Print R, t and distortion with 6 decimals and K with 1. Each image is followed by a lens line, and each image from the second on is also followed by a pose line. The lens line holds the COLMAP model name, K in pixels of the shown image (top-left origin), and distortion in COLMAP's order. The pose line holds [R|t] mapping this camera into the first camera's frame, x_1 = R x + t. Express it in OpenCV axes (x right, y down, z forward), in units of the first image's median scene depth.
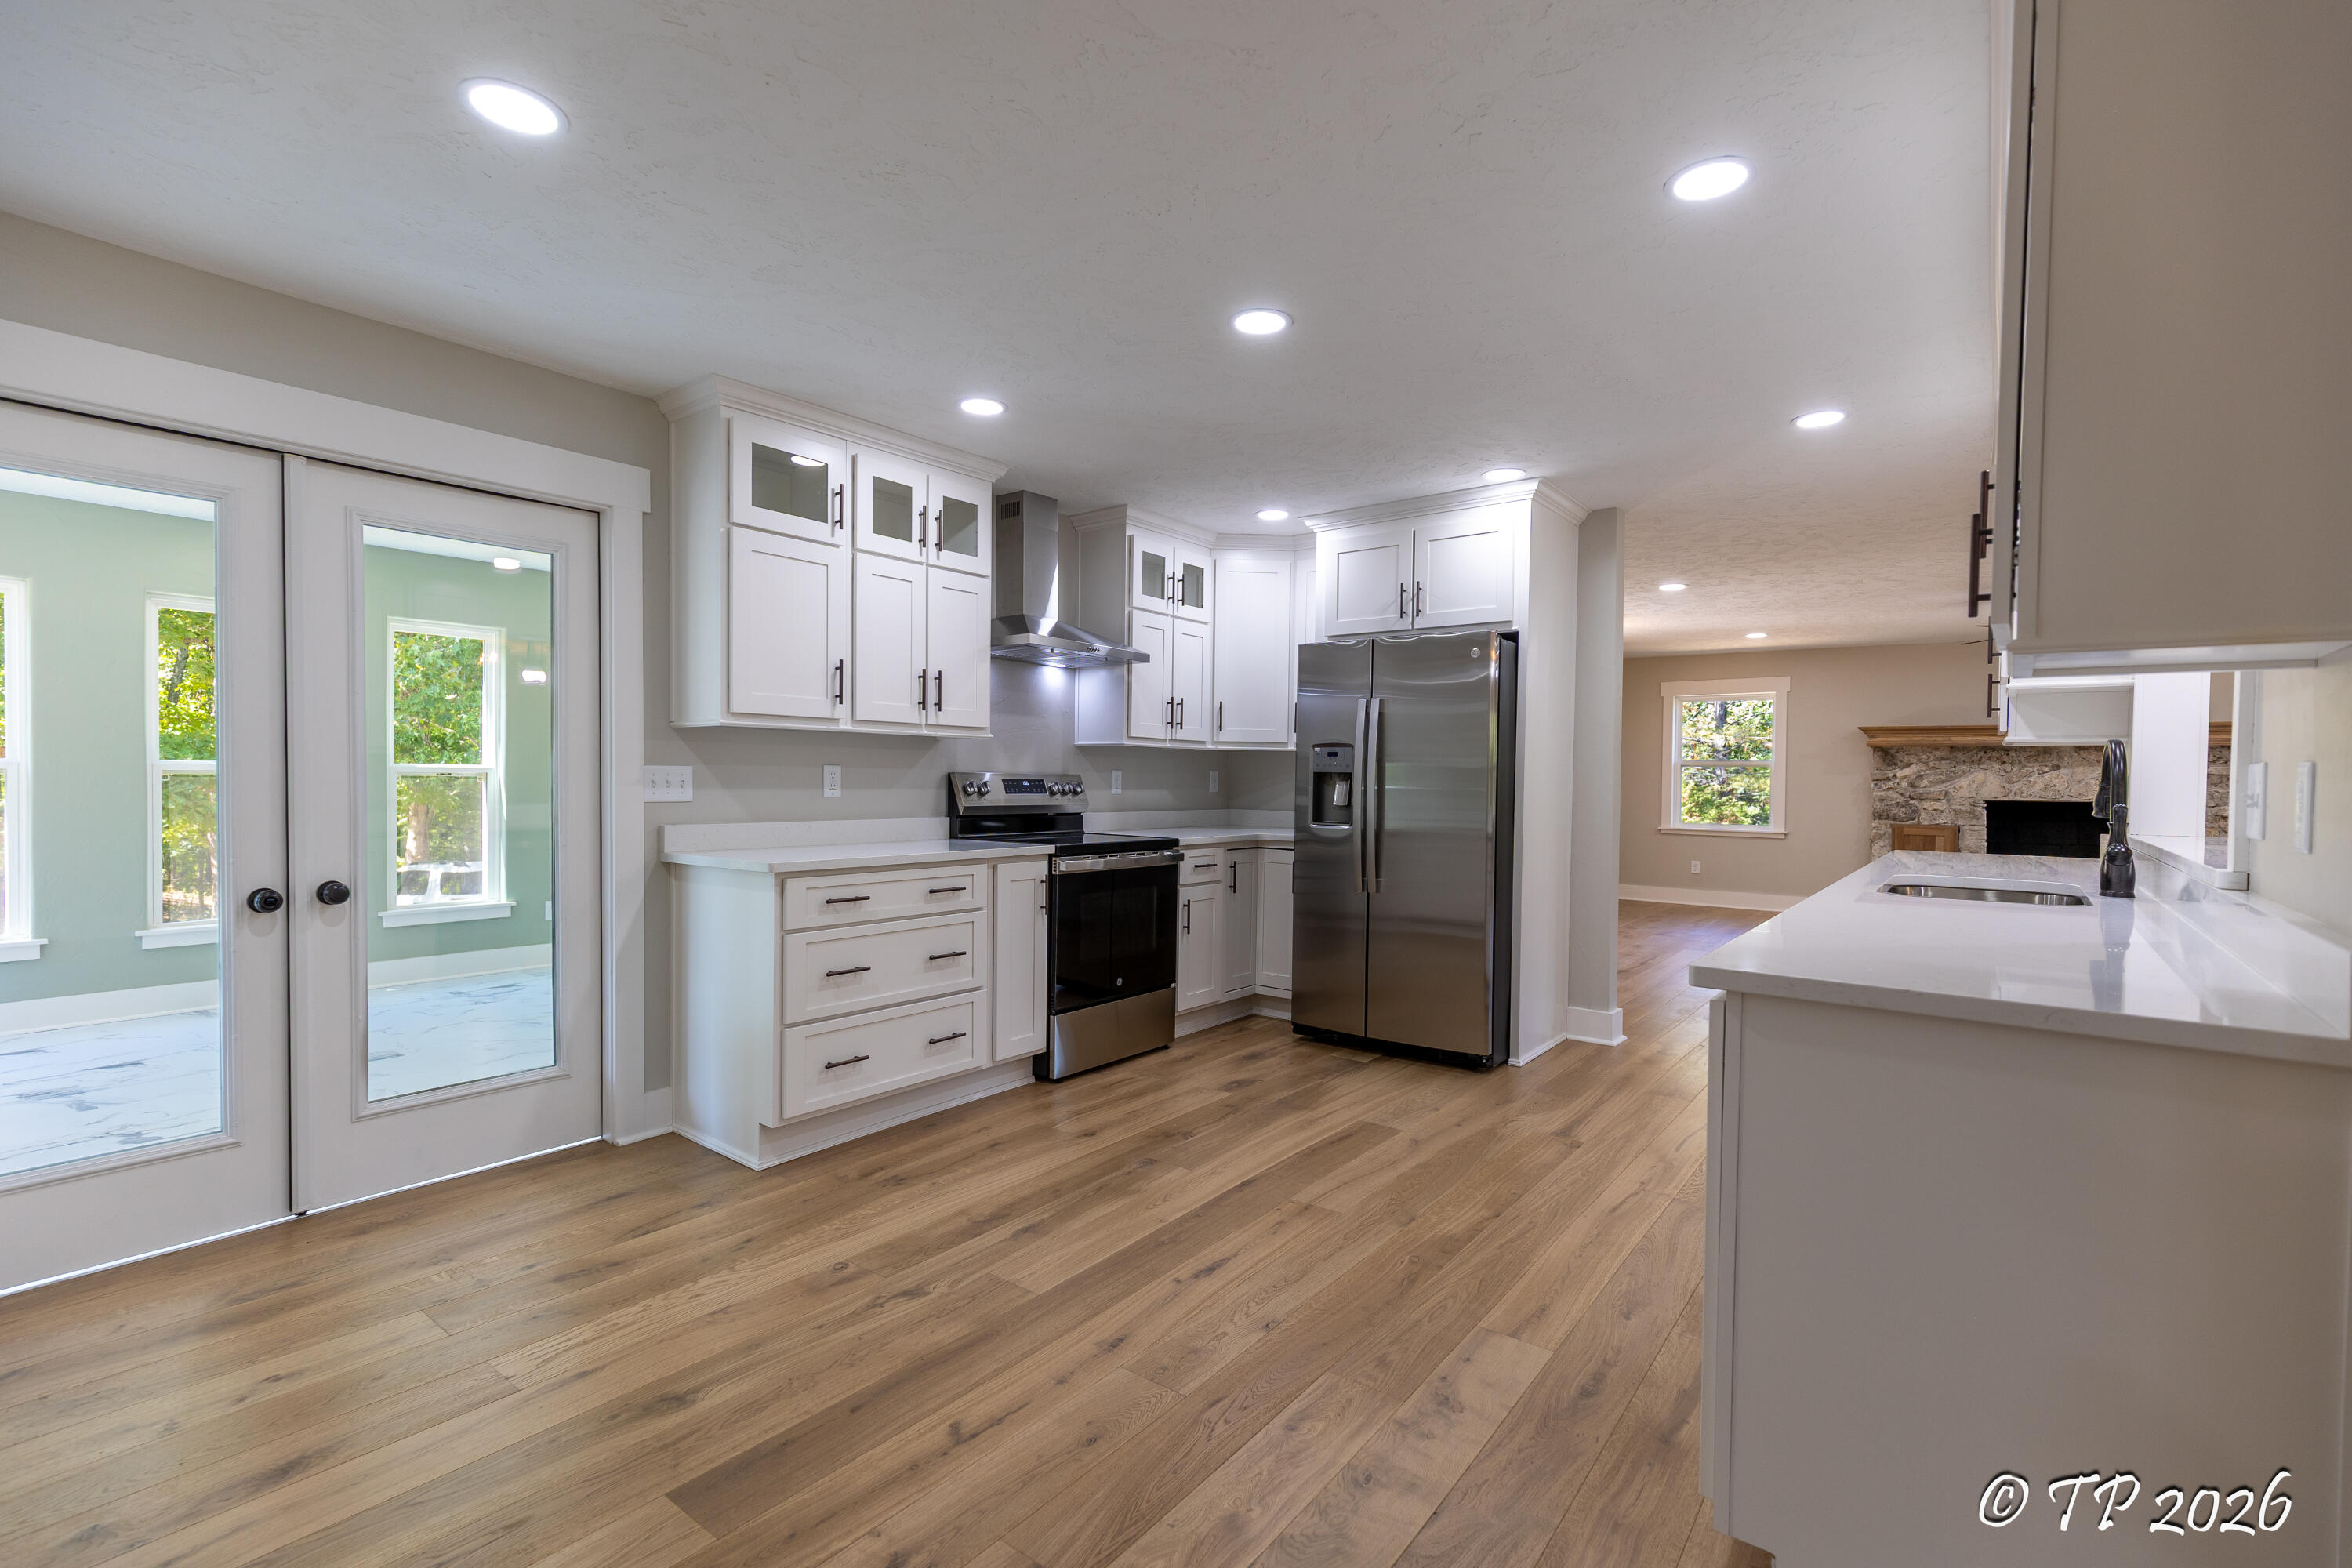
lens RADIAL K [[1066.9, 0, 1179.1], [0, 1066.9, 784.5], [0, 0, 1]] dist [0.013358, -0.003135]
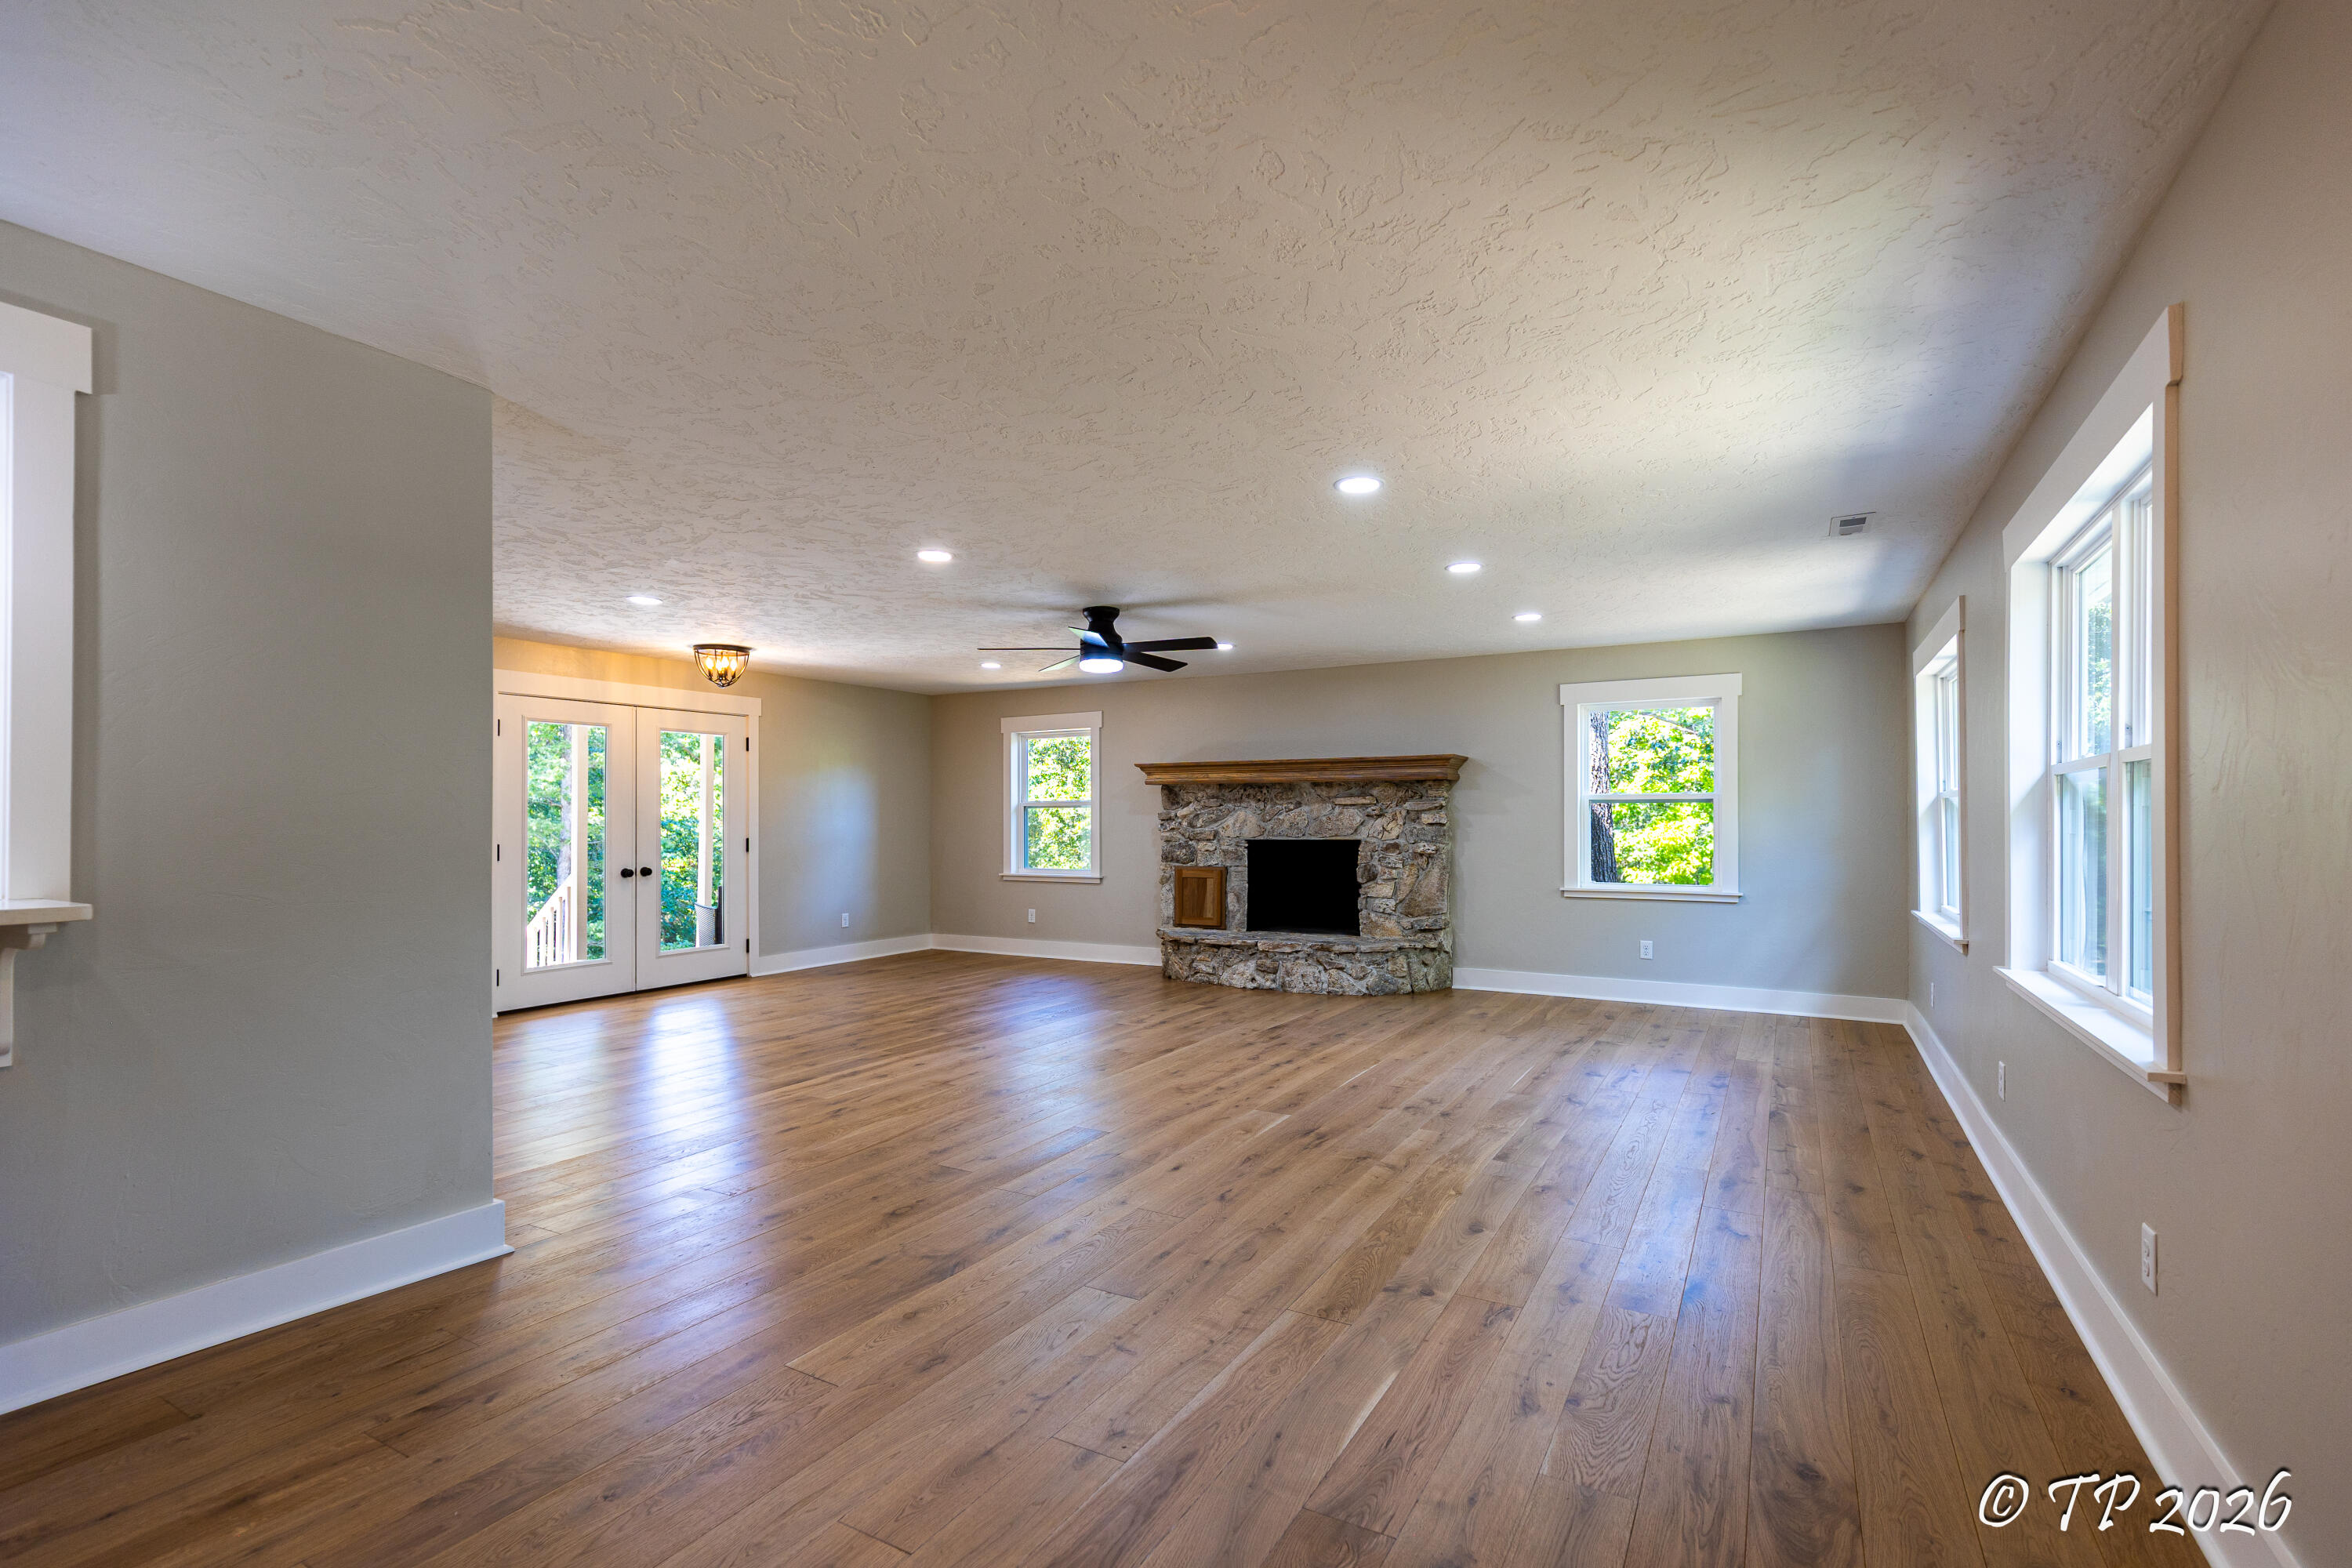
lens RADIAL K [[1066.9, 0, 1174.5], [0, 1066.9, 802.2], [0, 0, 1]] dist [0.013358, -0.003135]
pose [[0.991497, -0.010213, 0.129729, 1.254867], [0.013598, 0.999589, -0.025230, 0.009382], [-0.129418, 0.026780, 0.991228, 0.145425]]
